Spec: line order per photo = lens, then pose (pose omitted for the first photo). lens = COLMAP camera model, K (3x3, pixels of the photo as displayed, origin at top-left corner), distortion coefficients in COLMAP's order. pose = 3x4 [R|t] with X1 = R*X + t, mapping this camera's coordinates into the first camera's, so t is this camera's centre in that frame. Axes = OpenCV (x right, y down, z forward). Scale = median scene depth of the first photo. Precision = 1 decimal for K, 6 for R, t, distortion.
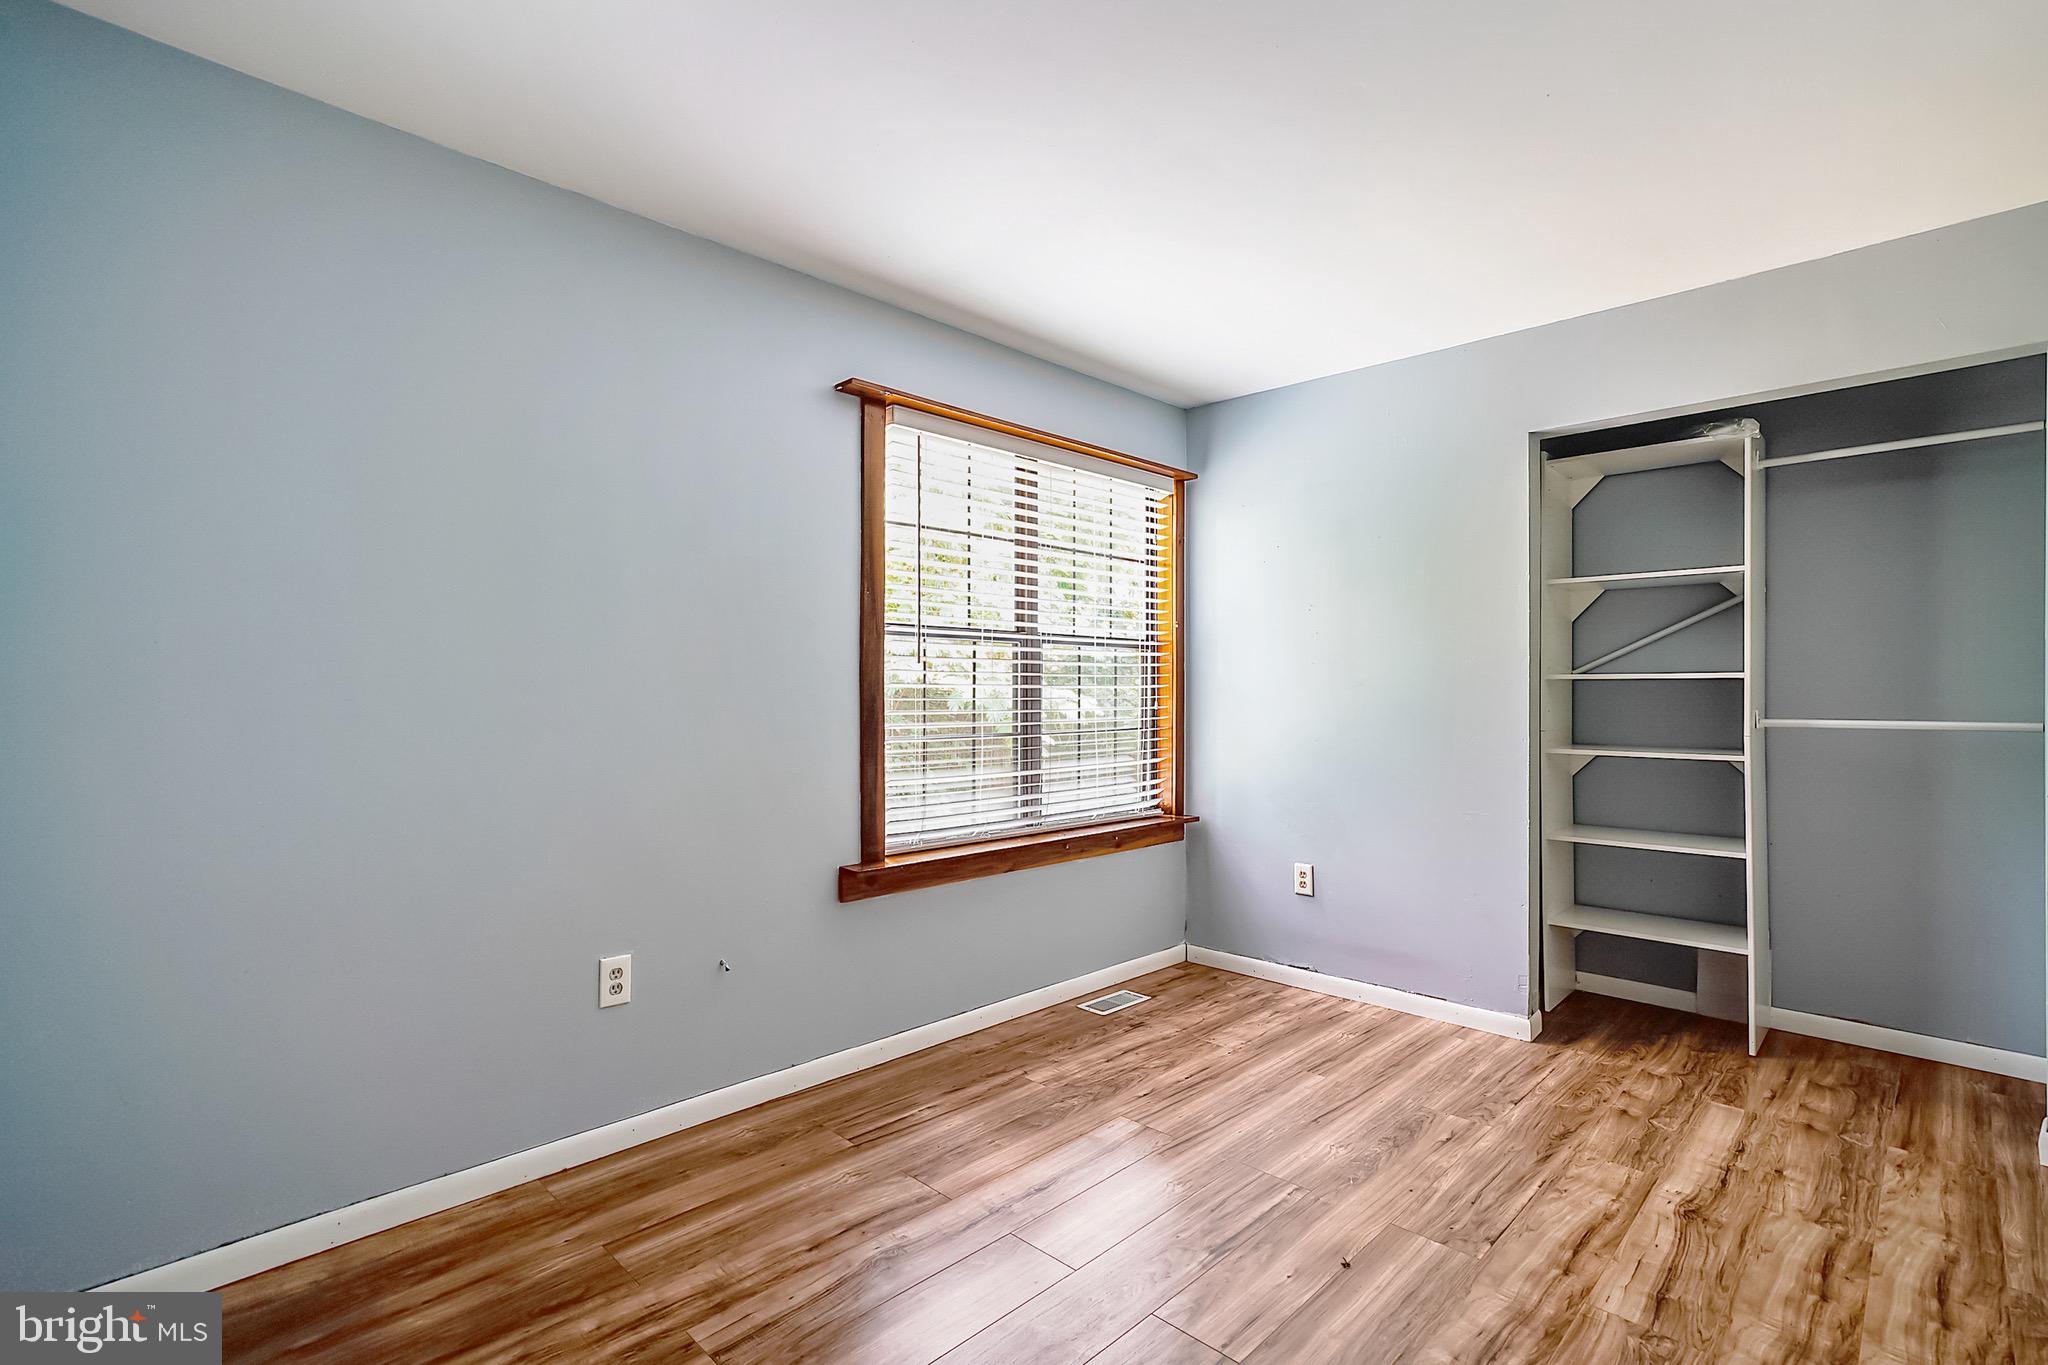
lens RADIAL K [[948.7, 0, 1024.0], [0, 948.7, 682.5], [0, 0, 1]] dist [-0.039038, 0.024976]
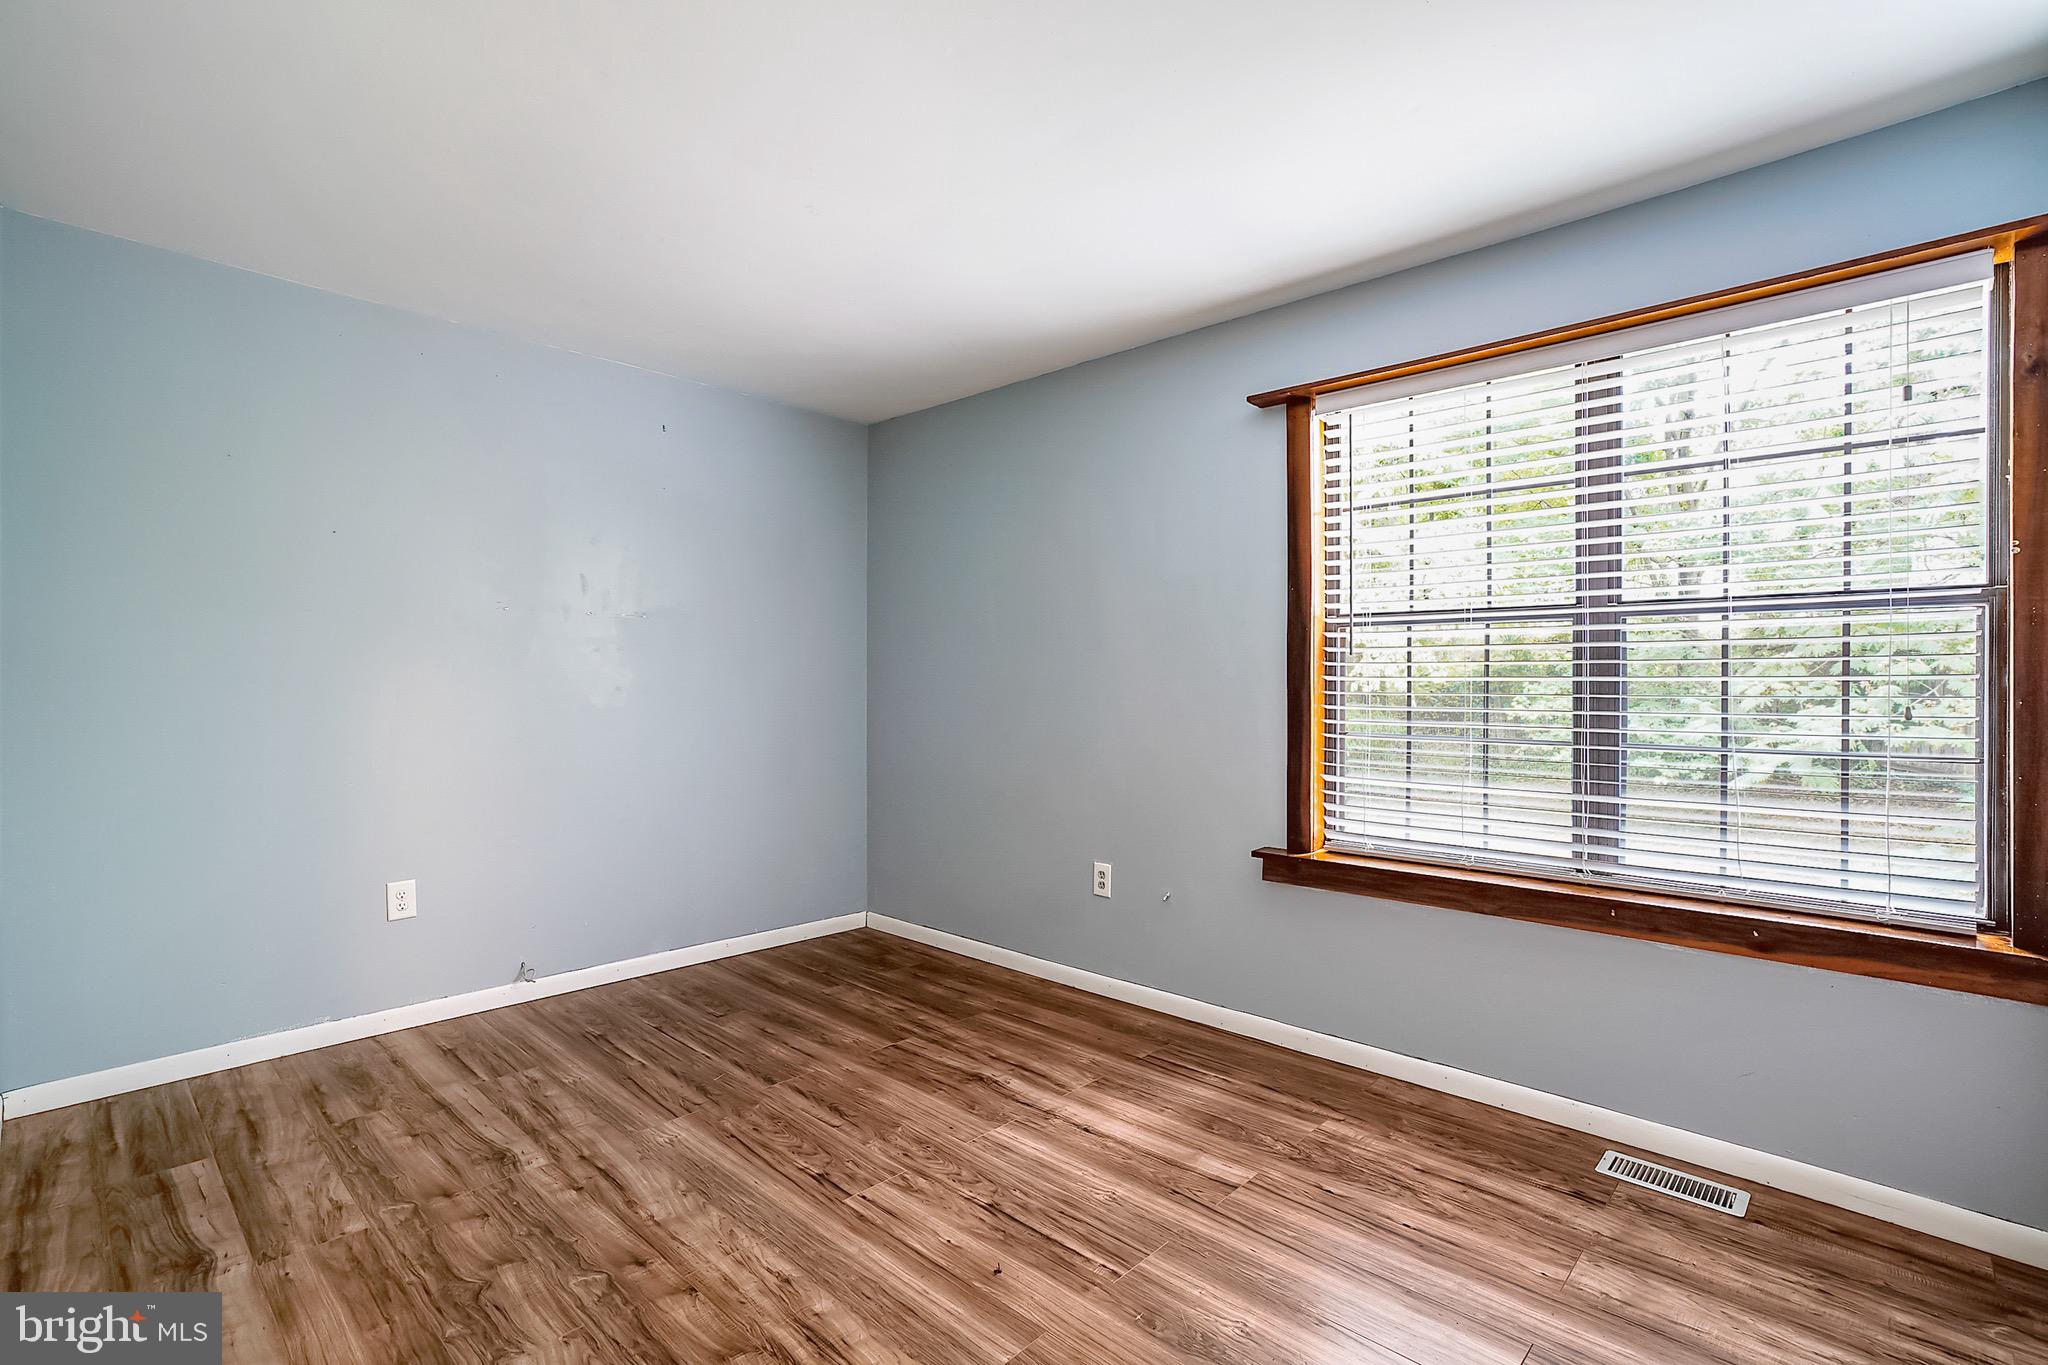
lens RADIAL K [[948.7, 0, 1024.0], [0, 948.7, 682.5], [0, 0, 1]] dist [-0.039038, 0.024976]
pose [[0.030806, -0.002272, -0.999523, 0.858100], [0.006347, 0.999978, -0.002077, 0.006991], [0.999505, -0.006280, 0.030820, 0.676611]]
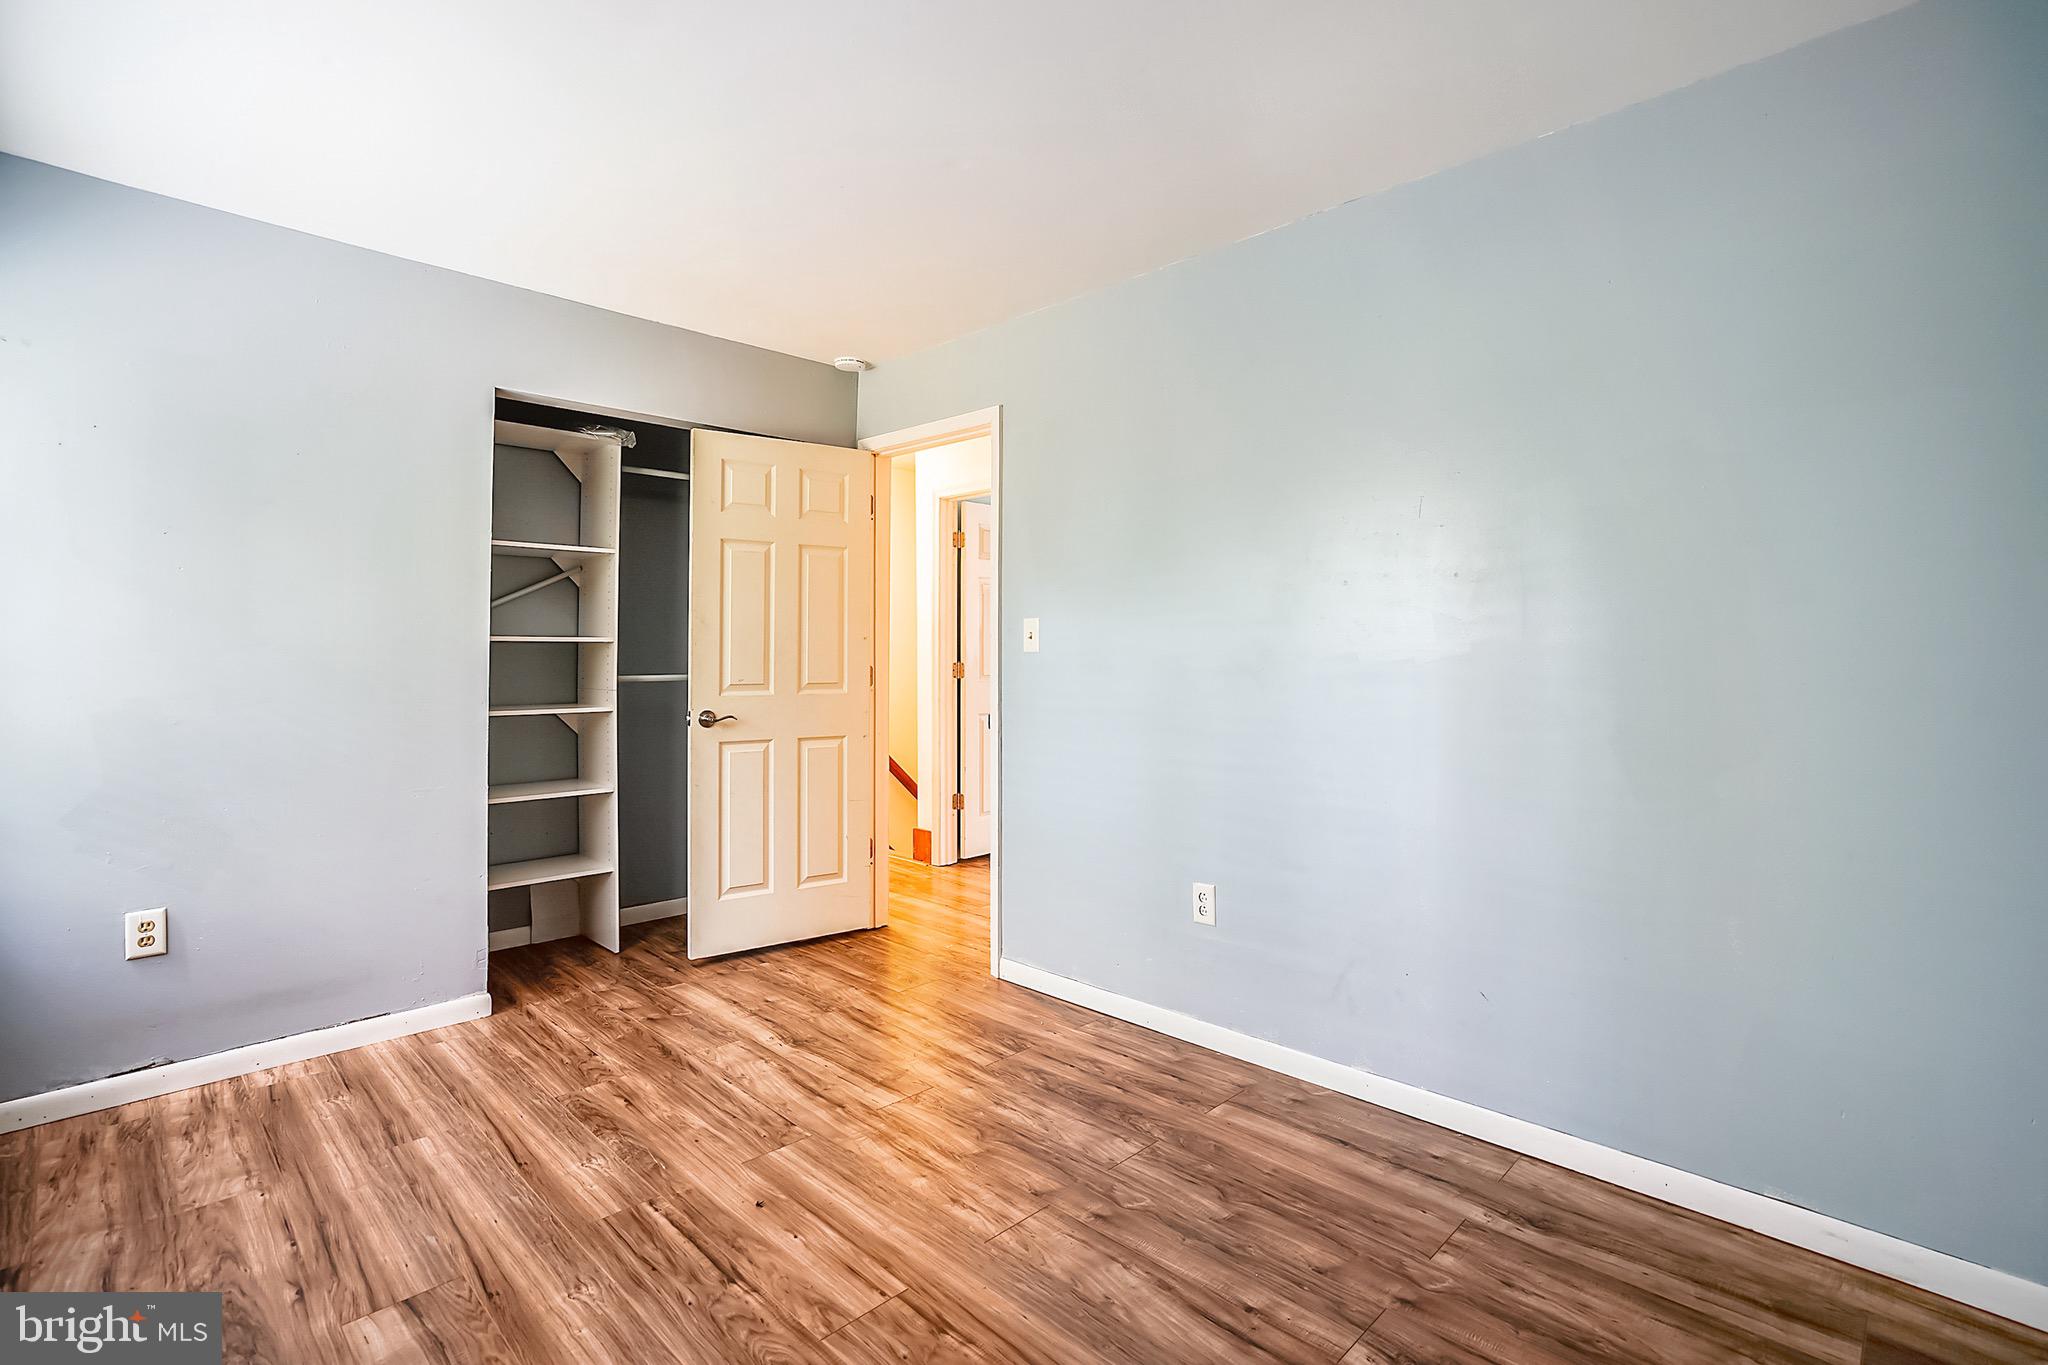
lens RADIAL K [[959.2, 0, 1019.7], [0, 959.2, 653.4], [0, 0, 1]] dist [-0.041649, 0.024238]
pose [[0.005506, 0.002019, 0.999983, -0.468956], [-0.012146, 0.999924, -0.001952, 0.005252], [-0.999911, -0.012135, 0.005530, 0.488030]]
